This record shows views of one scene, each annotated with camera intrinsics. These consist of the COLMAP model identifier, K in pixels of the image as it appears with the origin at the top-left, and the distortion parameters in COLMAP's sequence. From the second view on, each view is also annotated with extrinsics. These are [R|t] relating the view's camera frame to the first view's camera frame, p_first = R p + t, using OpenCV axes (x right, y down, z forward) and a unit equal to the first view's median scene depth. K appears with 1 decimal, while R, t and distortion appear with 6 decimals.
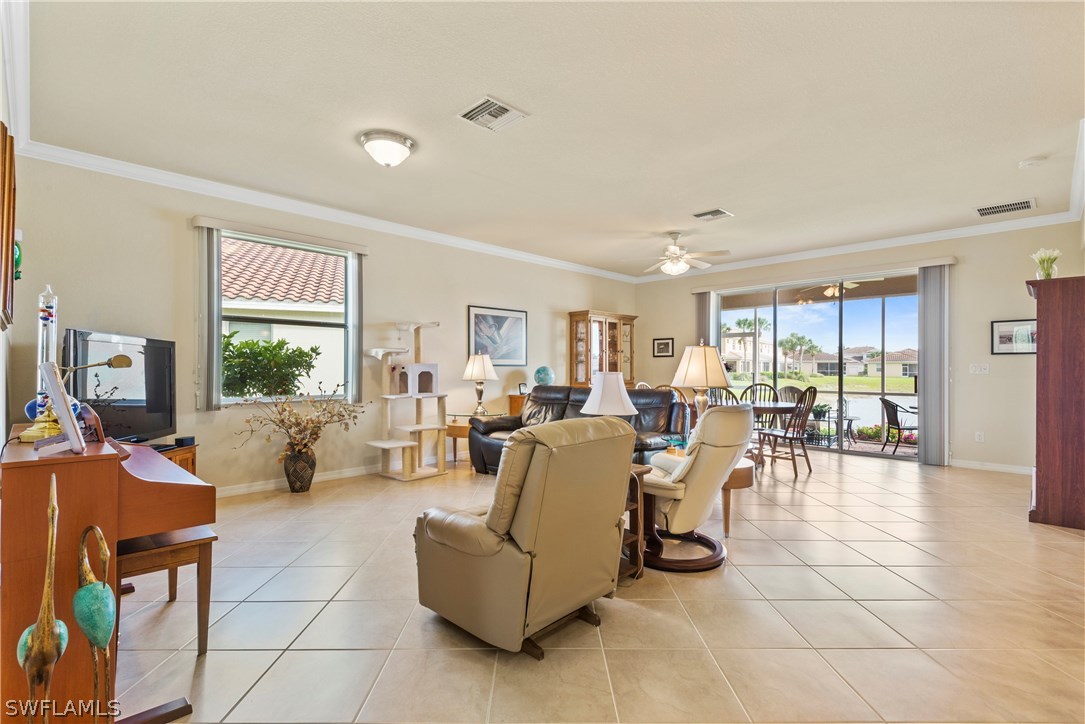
lens RADIAL K [[505.7, 0, 549.0], [0, 505.7, 366.9], [0, 0, 1]] dist [0.030588, -0.021457]
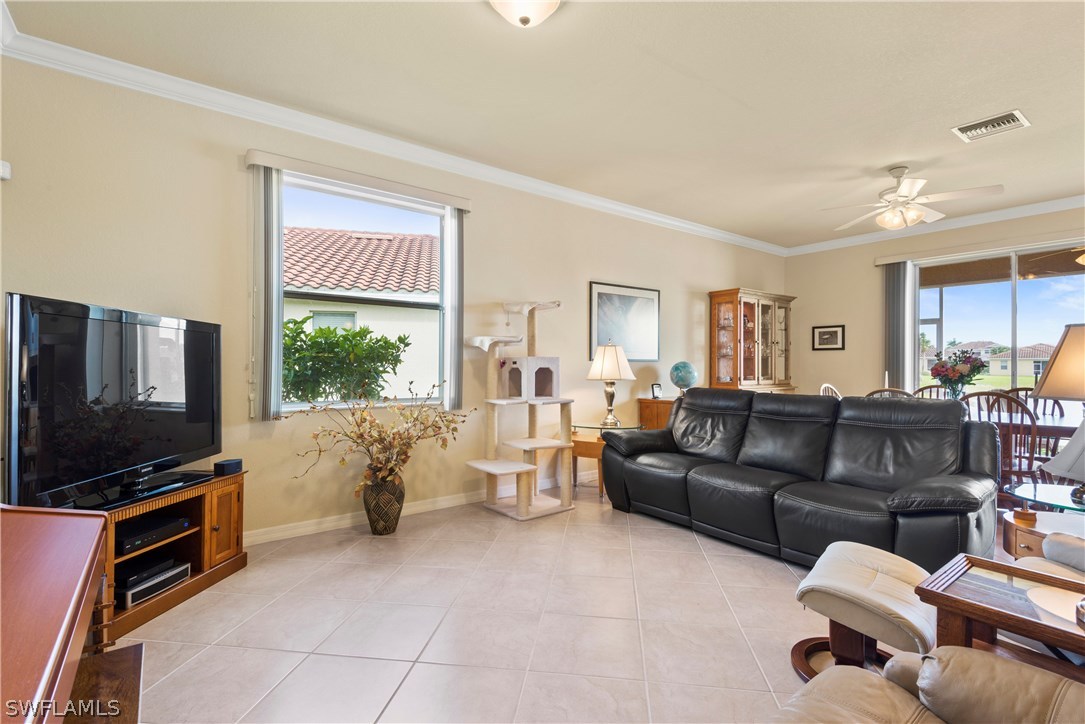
lens RADIAL K [[490.2, 0, 540.5], [0, 490.2, 362.8], [0, 0, 1]] dist [0.033398, -0.019822]
pose [[0.989458, 0.004355, -0.144755, -0.146124], [-0.004292, 0.999991, 0.000746, 0.001471], [0.144757, -0.000117, 0.989467, 0.294616]]
